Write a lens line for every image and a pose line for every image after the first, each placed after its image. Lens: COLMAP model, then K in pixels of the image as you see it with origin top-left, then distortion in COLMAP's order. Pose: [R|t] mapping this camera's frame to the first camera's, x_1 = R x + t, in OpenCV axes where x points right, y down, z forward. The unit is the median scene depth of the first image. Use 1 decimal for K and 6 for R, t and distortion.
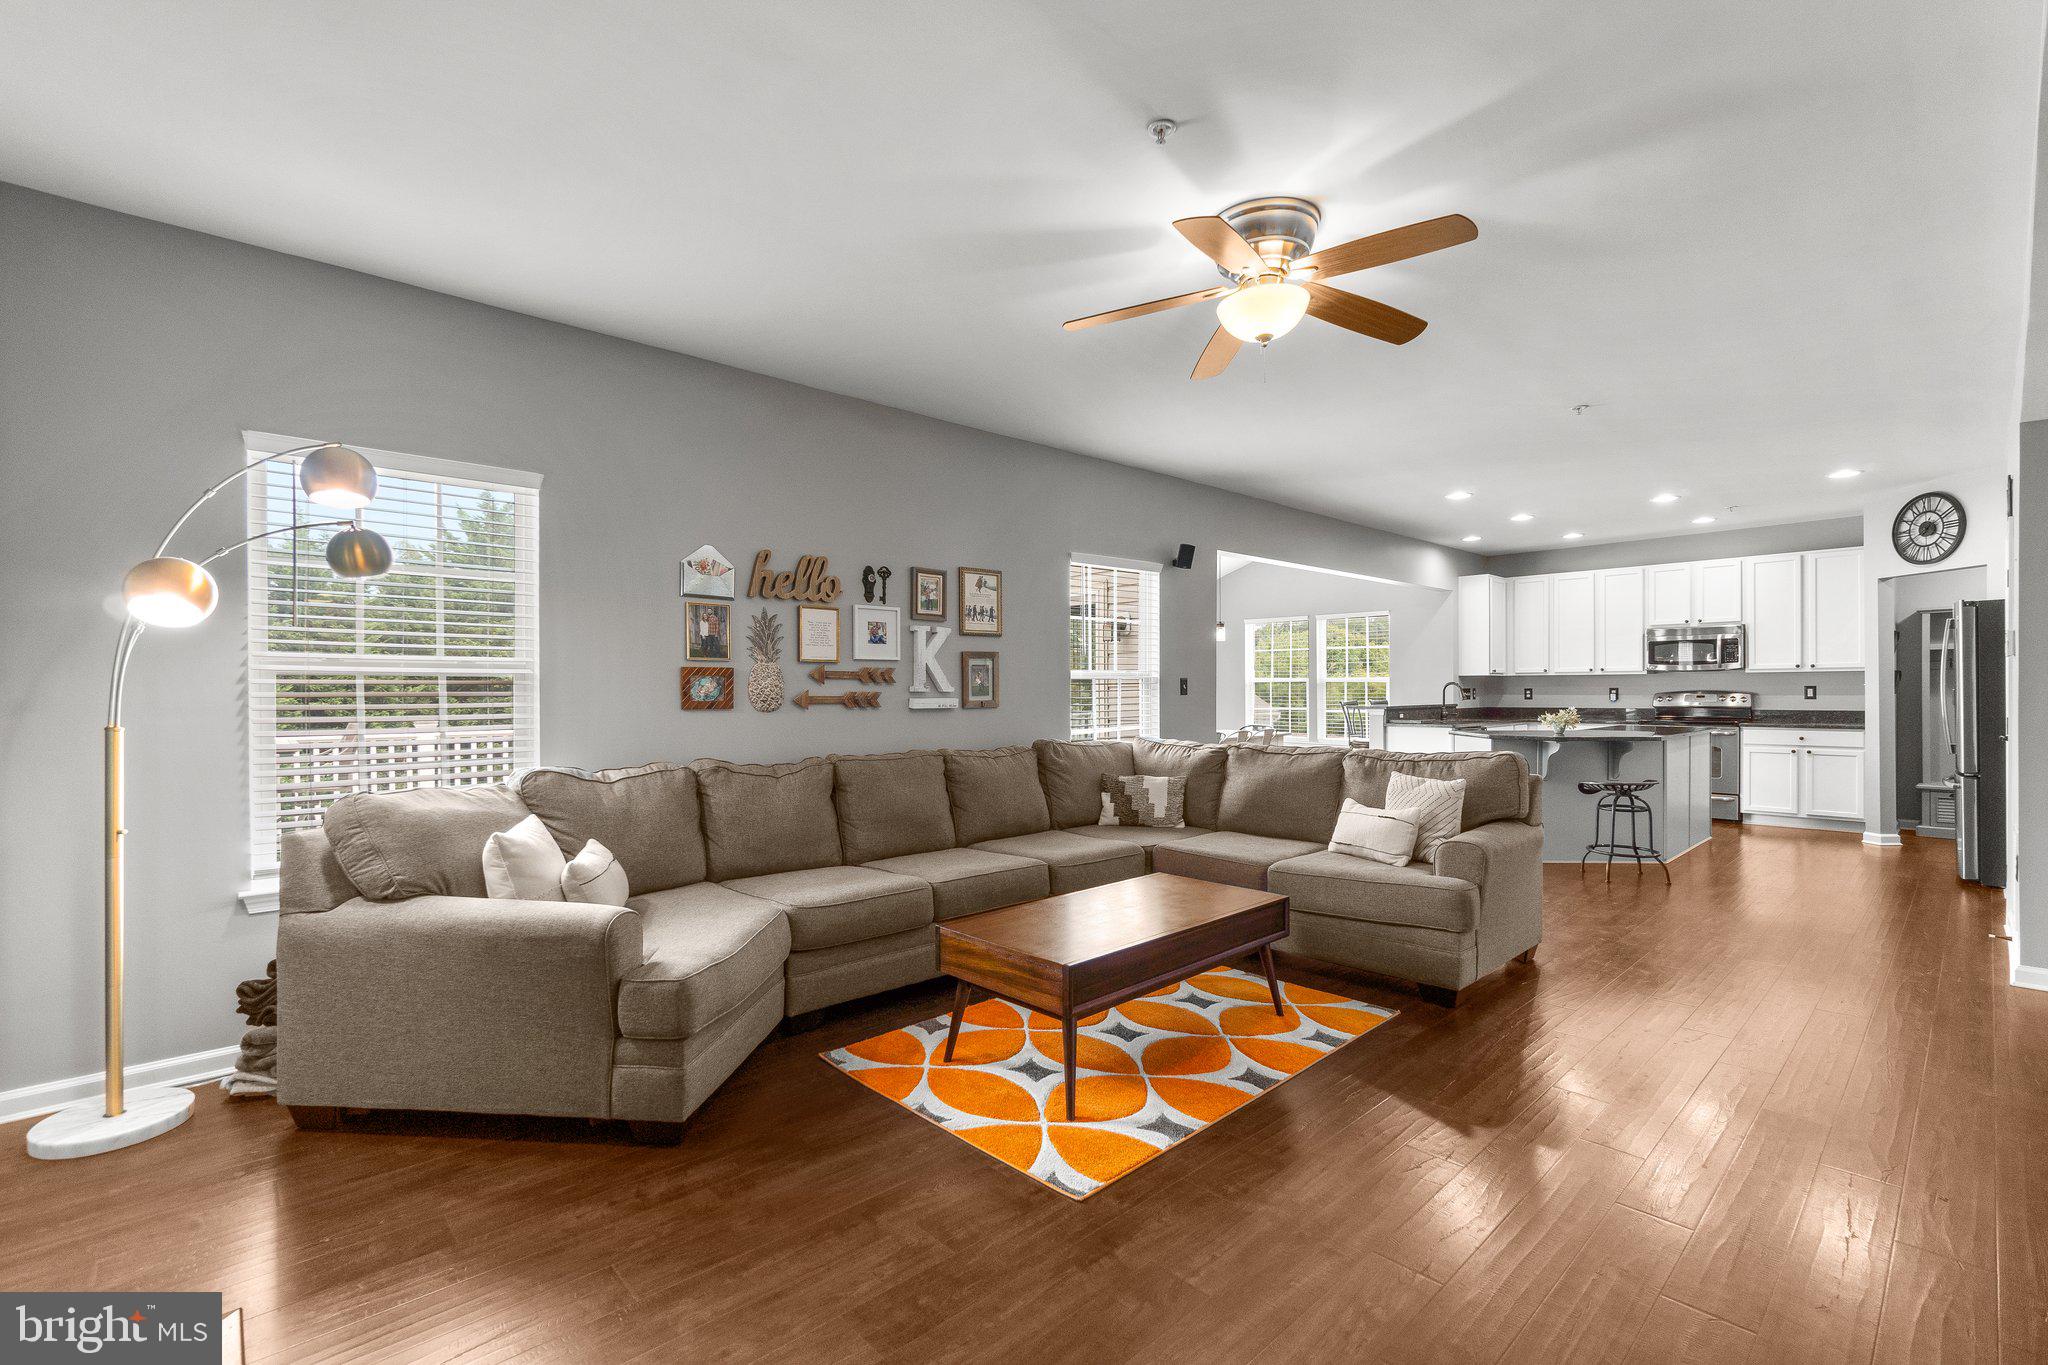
lens RADIAL K [[893.5, 0, 1021.4], [0, 893.5, 694.8], [0, 0, 1]] dist [0.001973, 0.000290]
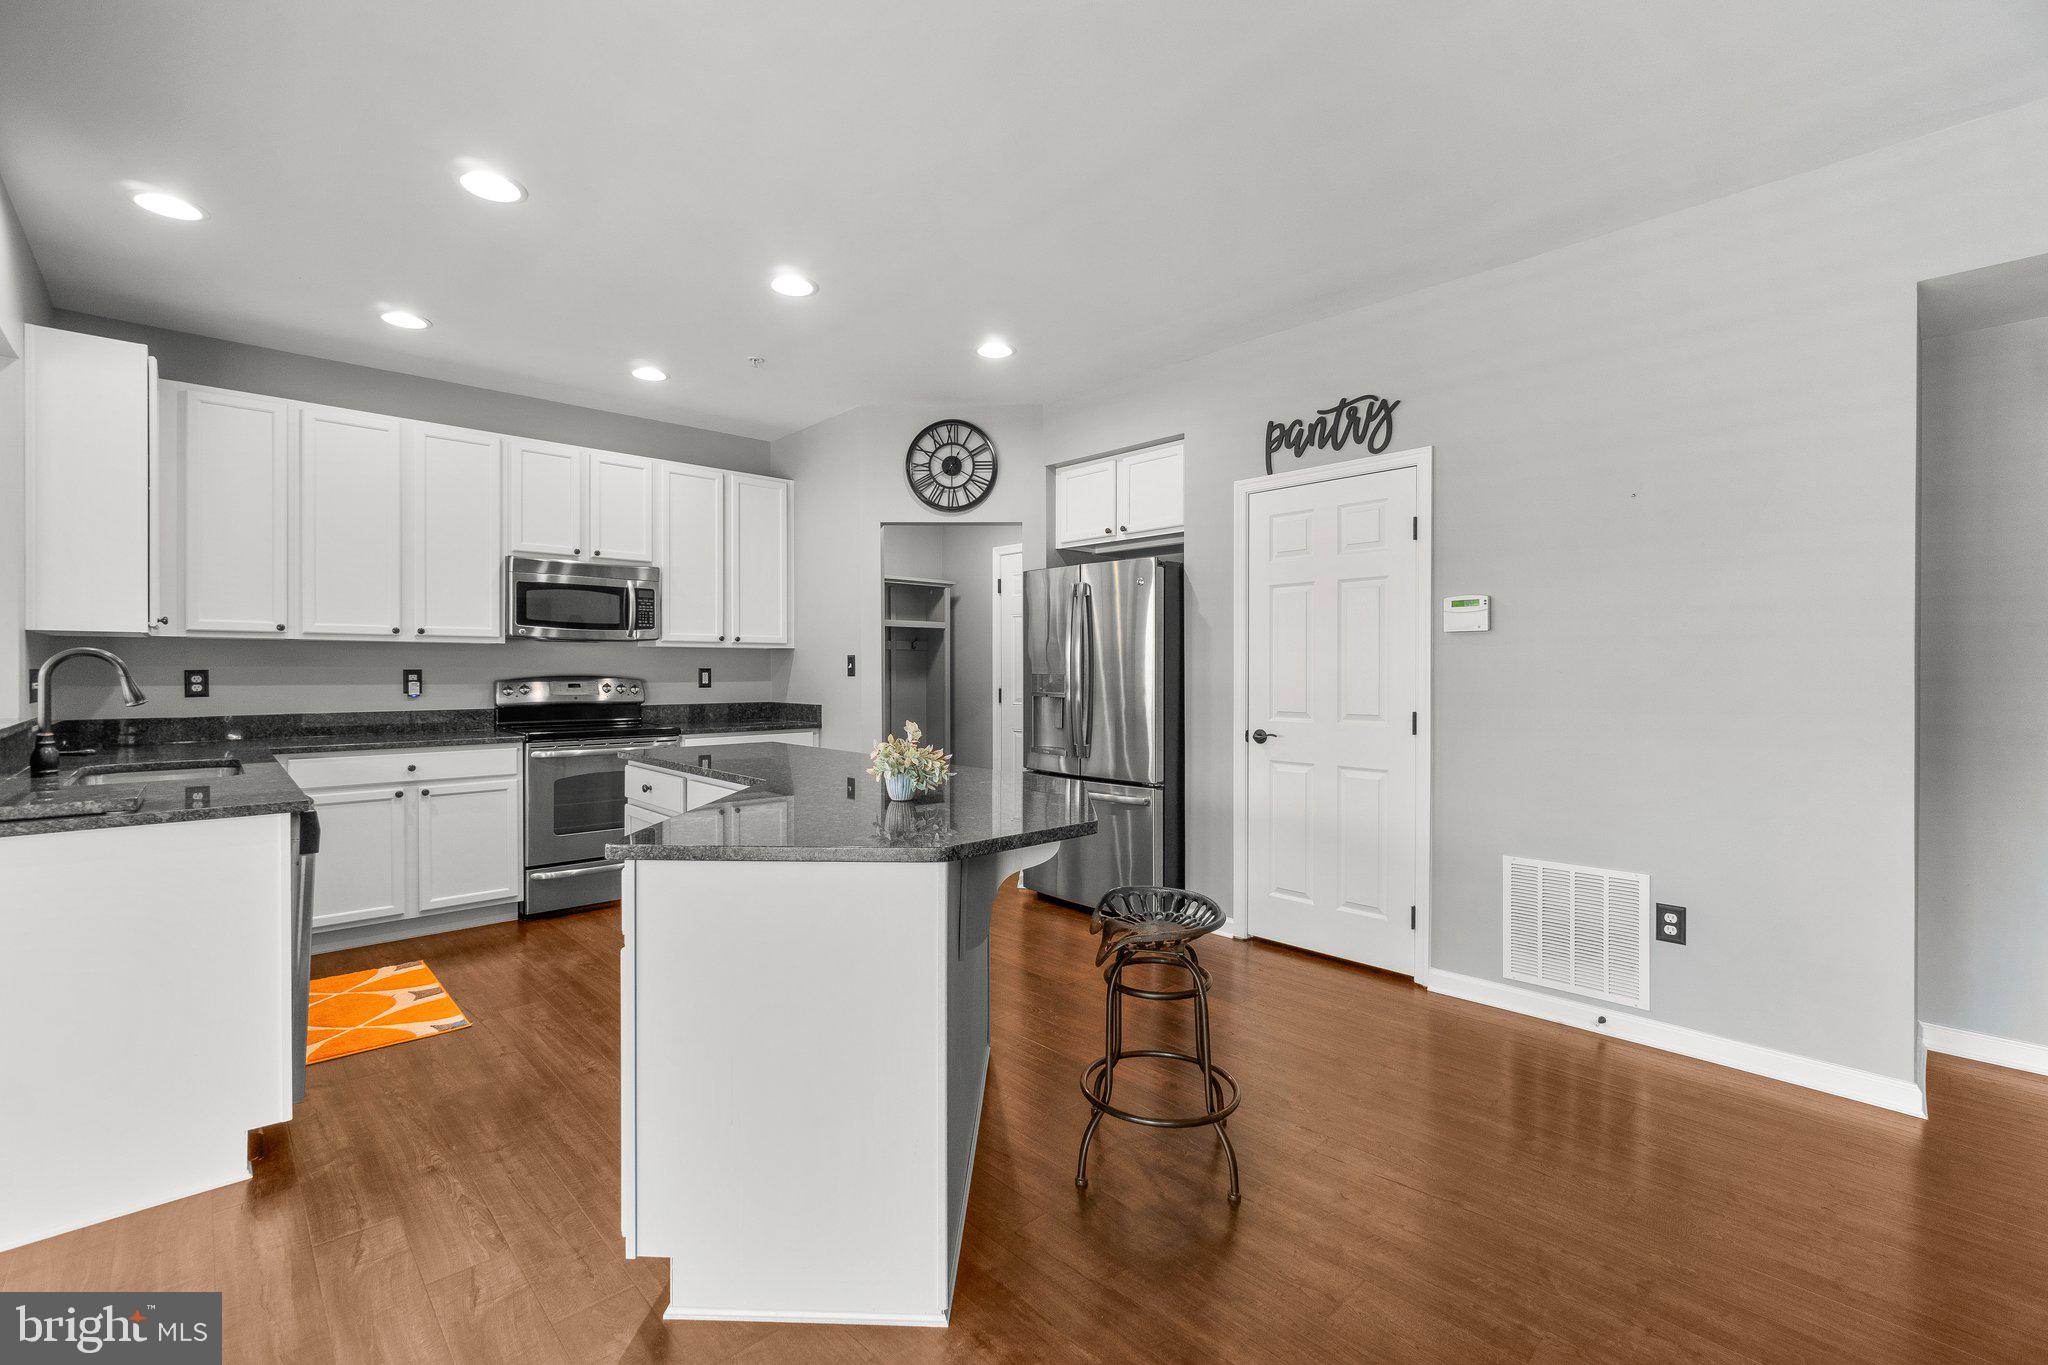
lens RADIAL K [[893.5, 0, 1010.7], [0, 893.5, 678.0], [0, 0, 1]] dist [0.001973, 0.000290]
pose [[-0.002941, -0.002635, 0.999992, 0.204734], [0.003198, 0.999991, 0.002644, -0.004012], [-0.999991, 0.003206, -0.002933, 0.805491]]
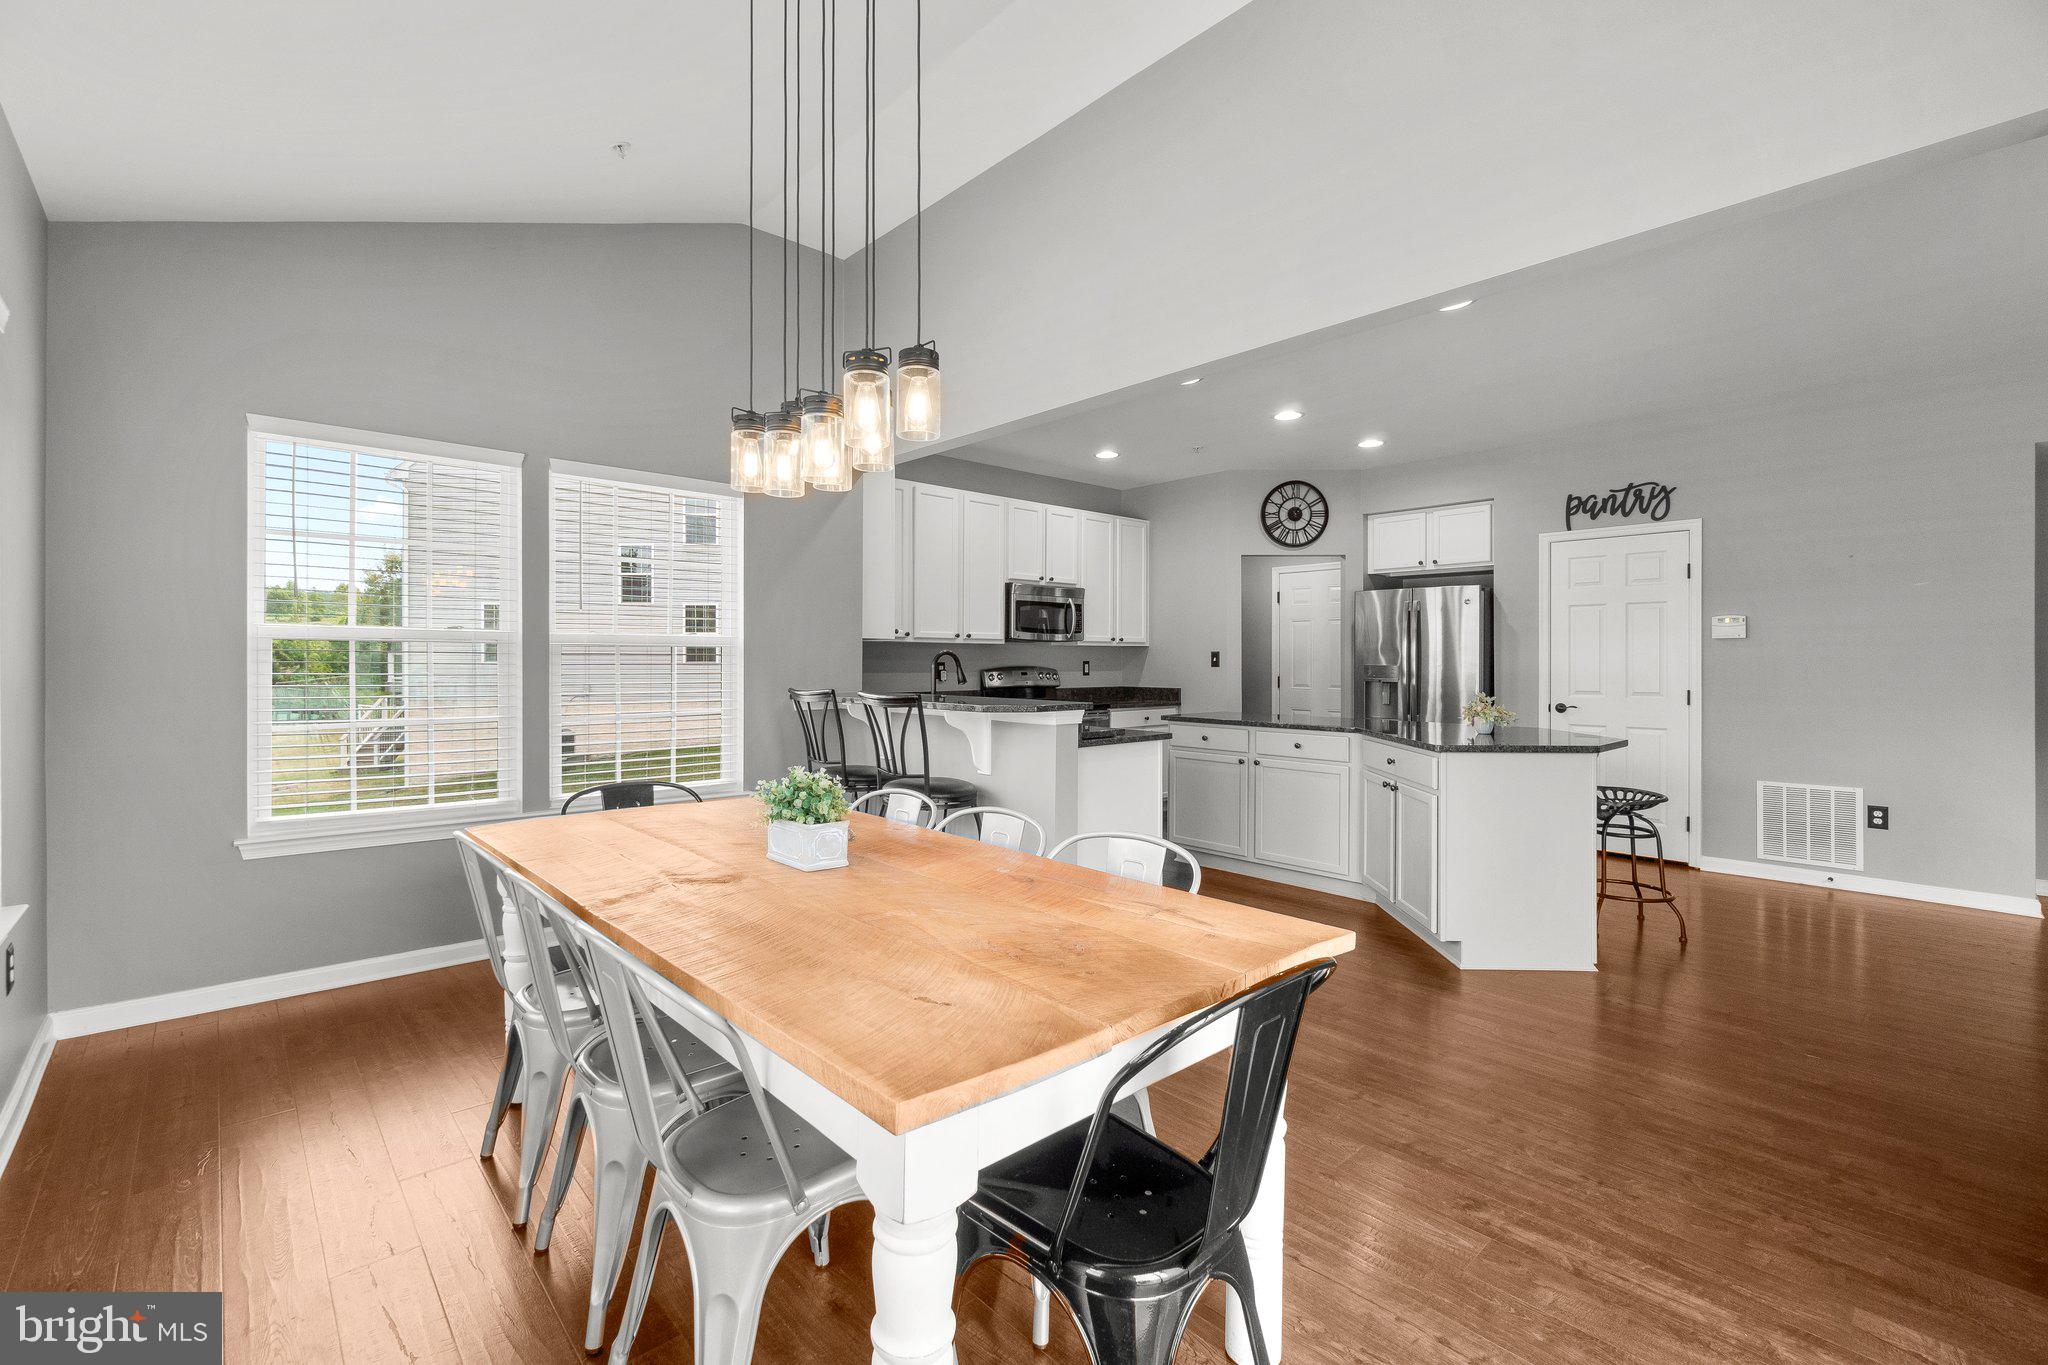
lens RADIAL K [[893.5, 0, 1026.3], [0, 893.5, 662.4], [0, 0, 1]] dist [0.001973, 0.000290]
pose [[0.007366, 0.003559, 0.999967, -0.042552], [0.002957, 0.999989, -0.003581, -0.005759], [-0.999969, 0.002983, 0.007355, 1.108931]]
